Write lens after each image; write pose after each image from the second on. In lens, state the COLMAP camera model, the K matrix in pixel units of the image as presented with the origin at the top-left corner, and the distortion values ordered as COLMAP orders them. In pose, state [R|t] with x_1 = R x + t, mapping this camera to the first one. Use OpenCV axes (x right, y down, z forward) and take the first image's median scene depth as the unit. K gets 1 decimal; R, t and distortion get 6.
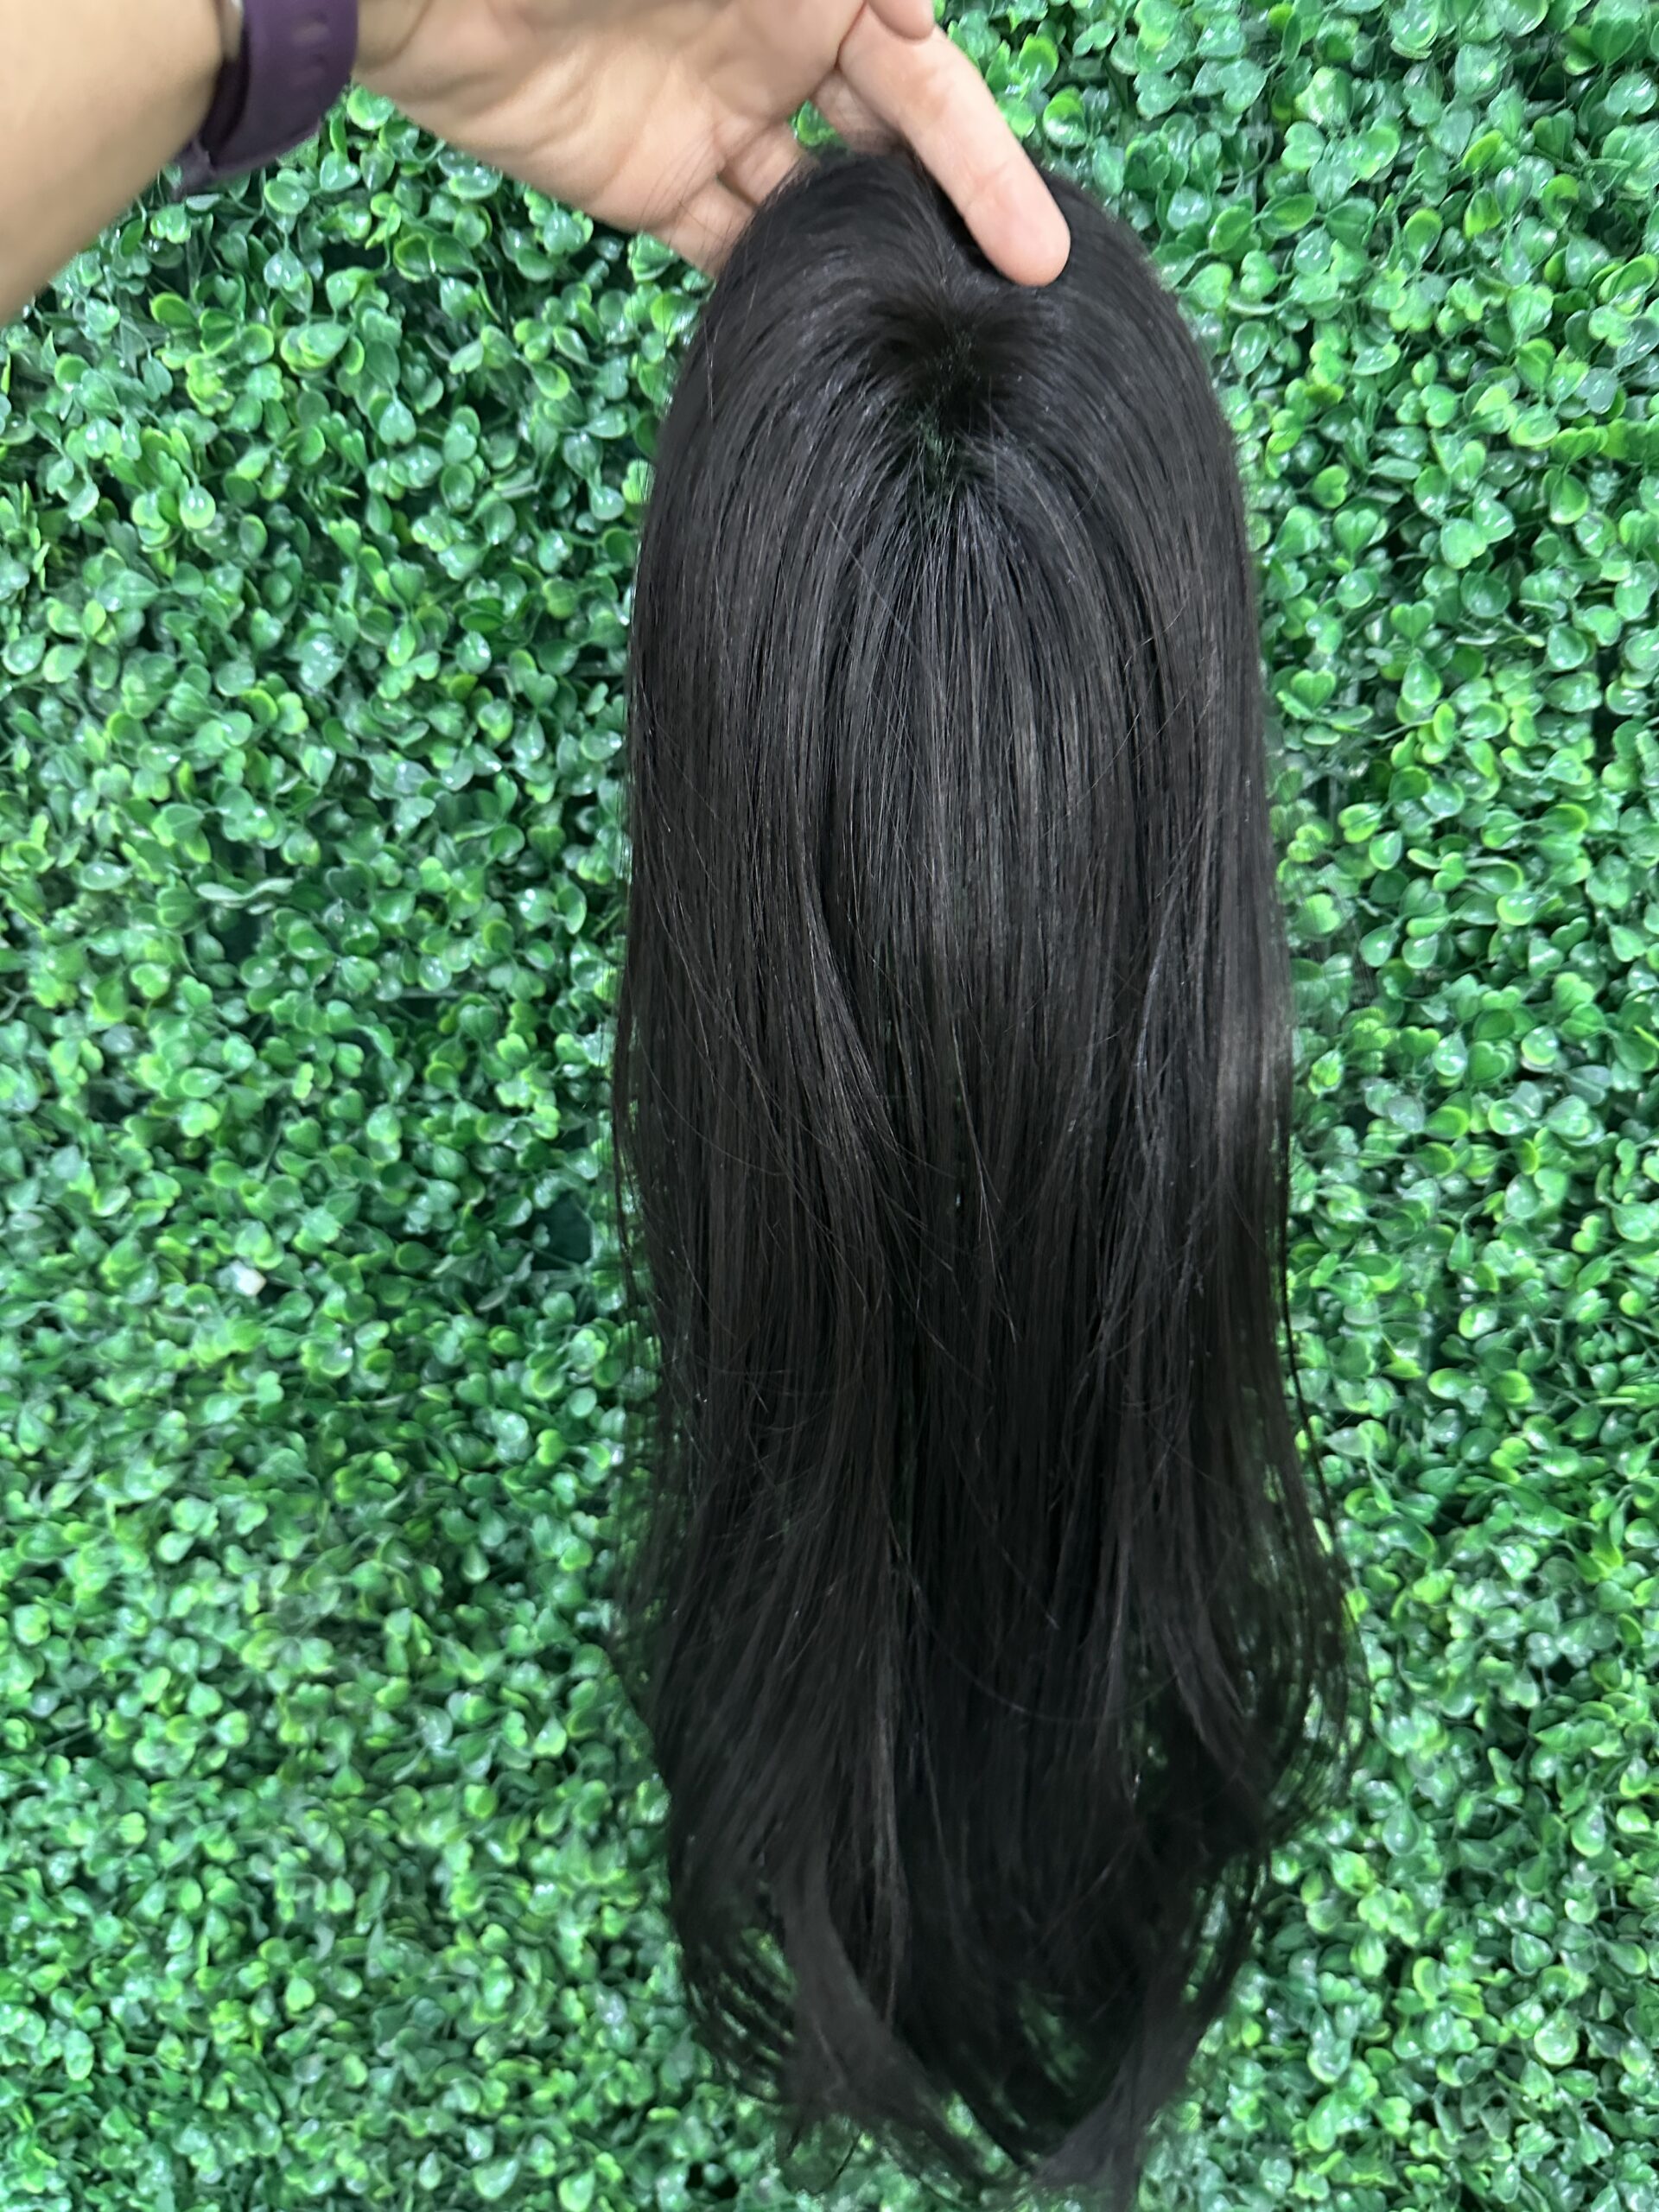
lens RADIAL K [[1592.9, 0, 825.4], [0, 1592.9, 1109.7], [0, 0, 1]] dist [-0.027185, 0.002733]
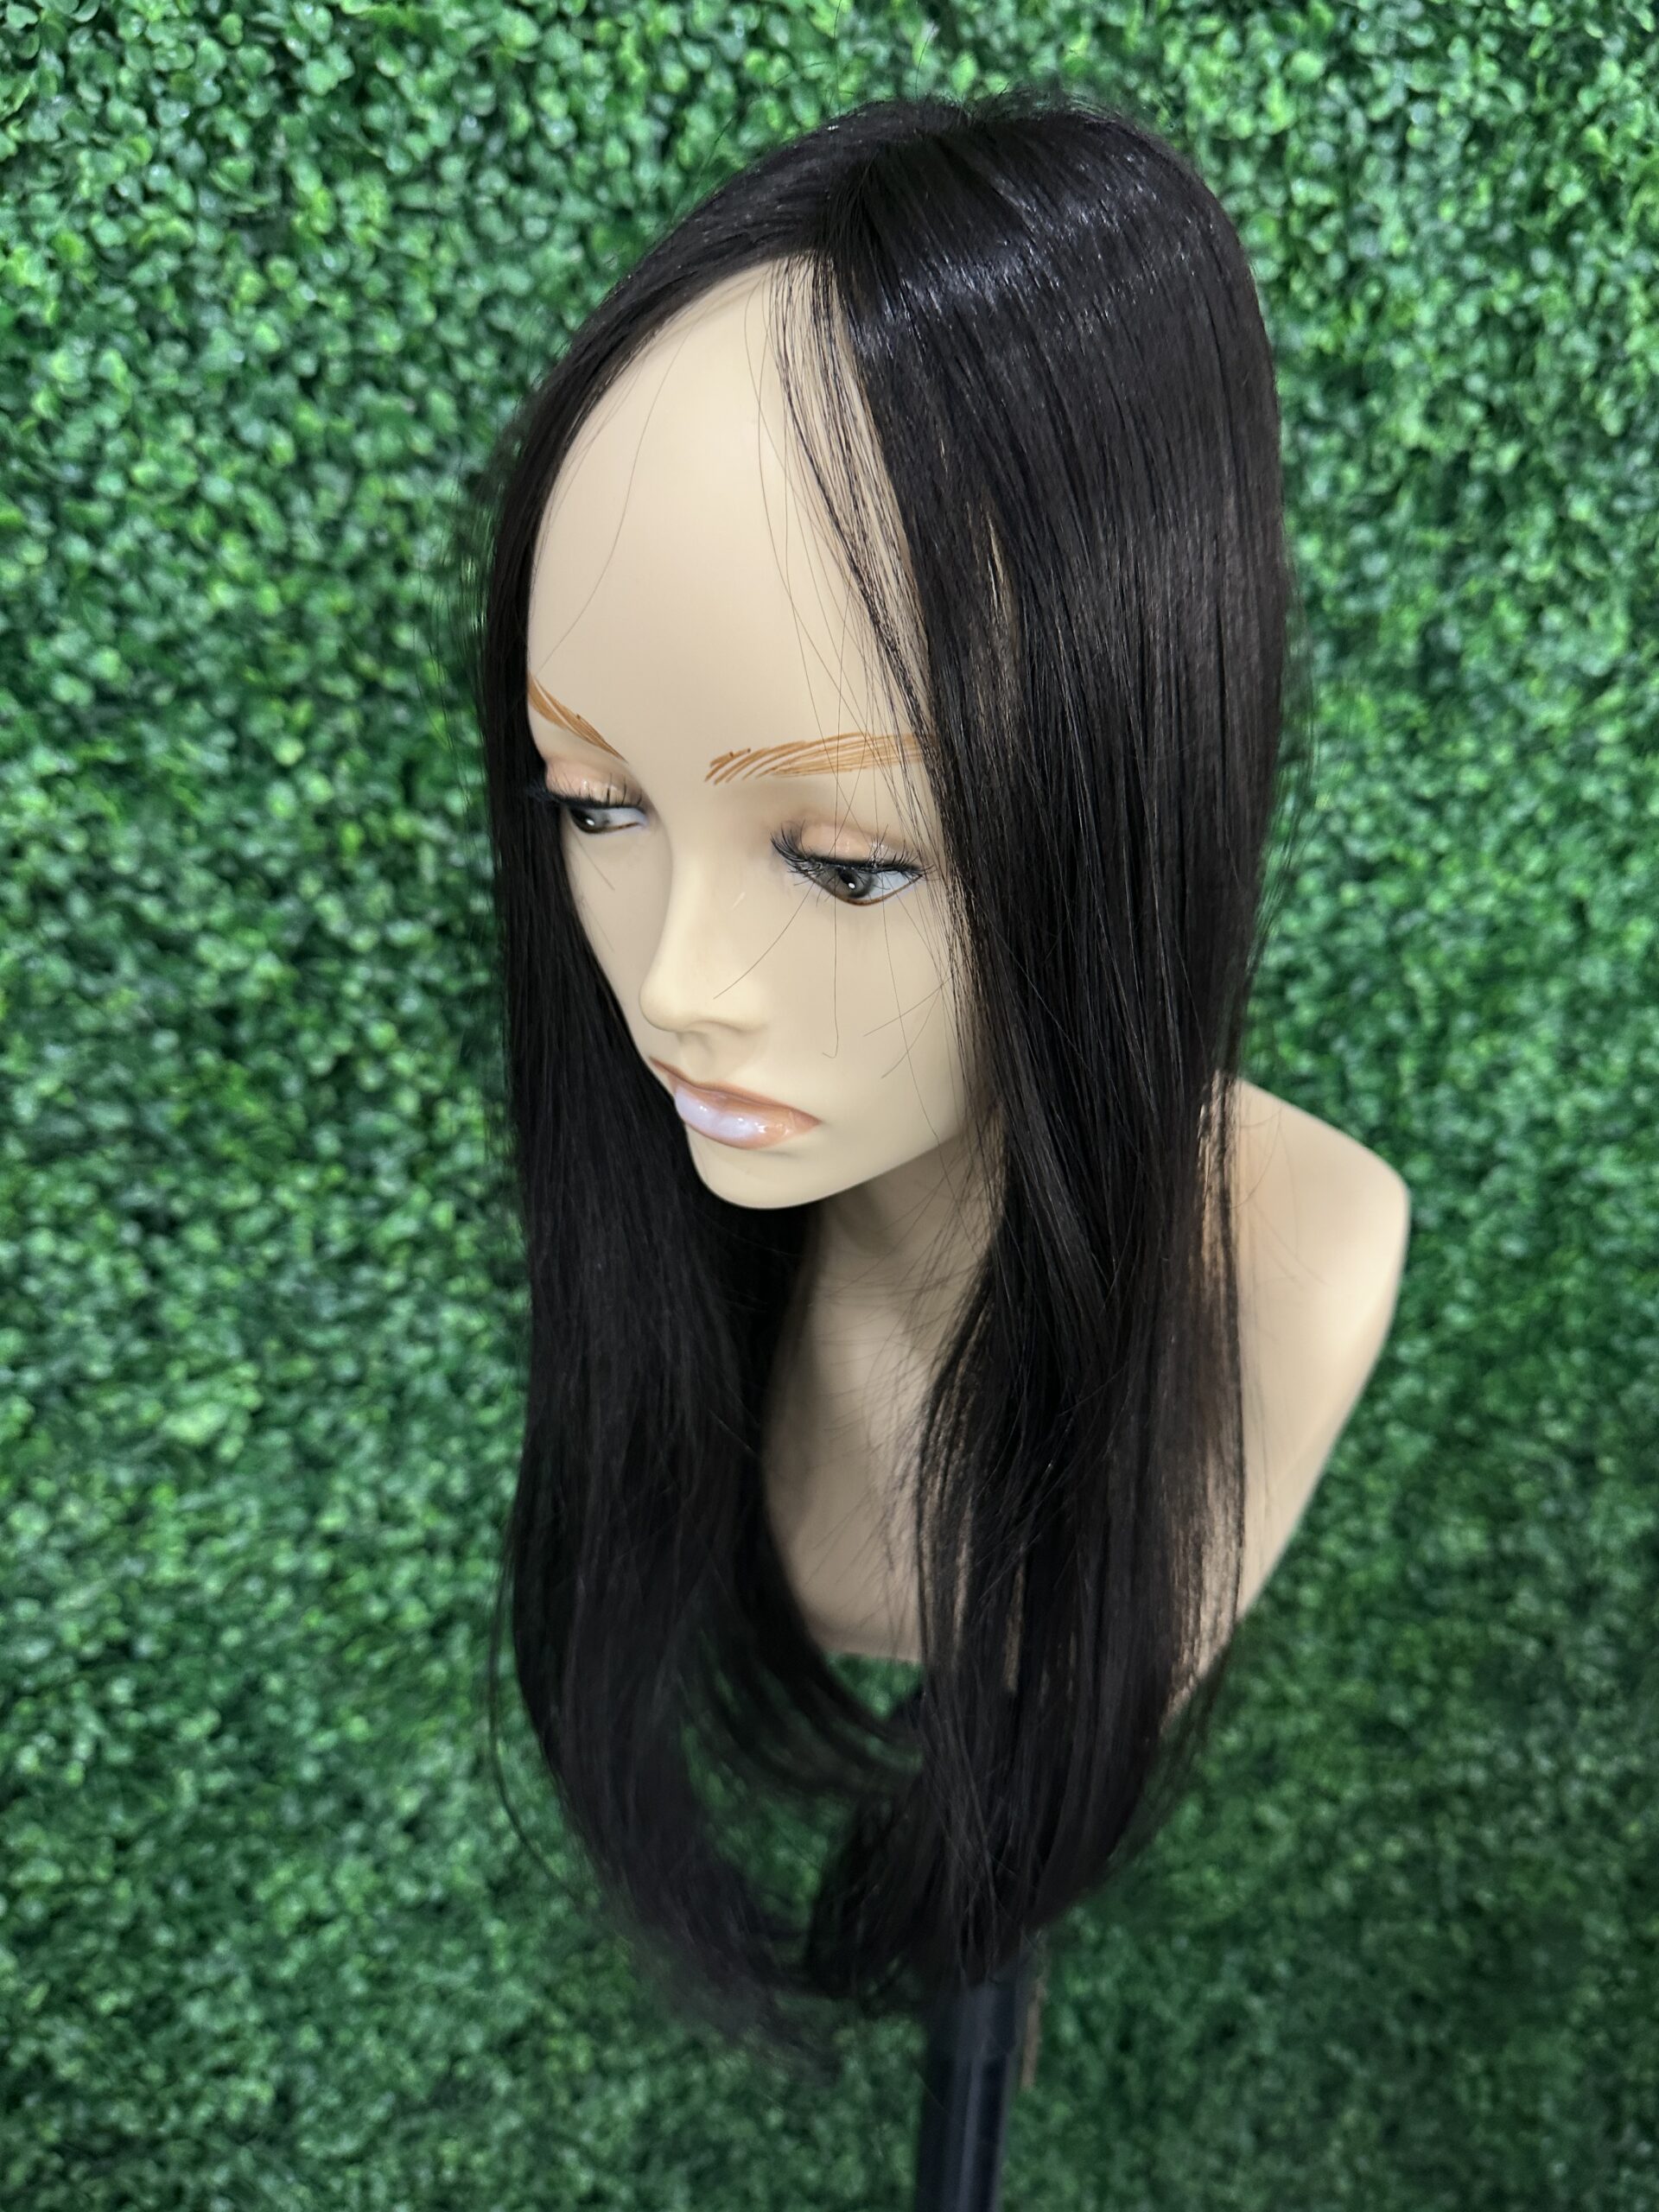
lens RADIAL K [[1592.9, 0, 838.3], [0, 1592.9, 1098.8], [0, 0, 1]] dist [-0.027185, 0.002733]
pose [[0.910666, -0.100705, 0.400682, 0.129343], [0.053805, 0.990487, 0.126655, 0.413458], [-0.409625, -0.093781, 0.907421, -0.622804]]
